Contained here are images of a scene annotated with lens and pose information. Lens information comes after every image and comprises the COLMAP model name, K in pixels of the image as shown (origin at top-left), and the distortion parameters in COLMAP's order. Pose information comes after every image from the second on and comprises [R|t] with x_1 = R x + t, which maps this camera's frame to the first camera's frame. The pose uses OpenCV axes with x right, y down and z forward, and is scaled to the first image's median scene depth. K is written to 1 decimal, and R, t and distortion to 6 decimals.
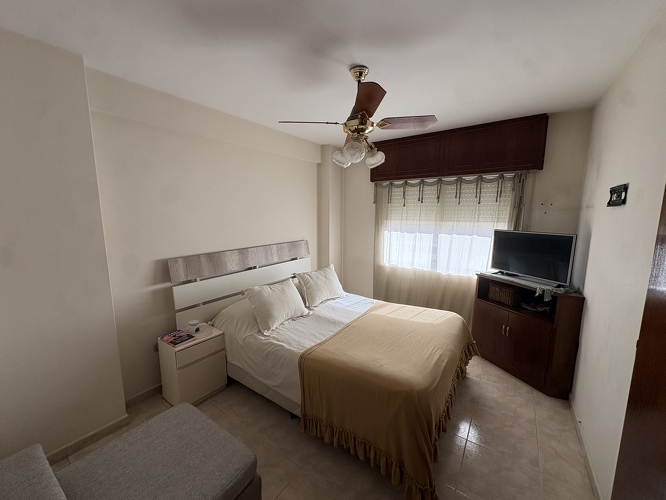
lens RADIAL K [[265.1, 0, 333.0], [0, 265.1, 250.0], [0, 0, 1]] dist [0.000236, -0.000227]
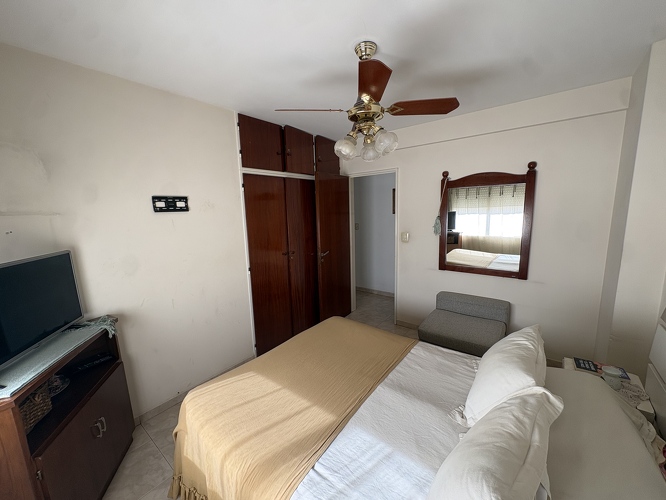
lens RADIAL K [[265.1, 0, 333.0], [0, 265.1, 250.0], [0, 0, 1]] dist [0.000236, -0.000227]
pose [[-0.997622, 0.014521, 0.067380, 0.118819], [0.033347, 0.957216, 0.287445, -0.222906], [-0.060323, 0.289009, -0.955424, 1.502032]]
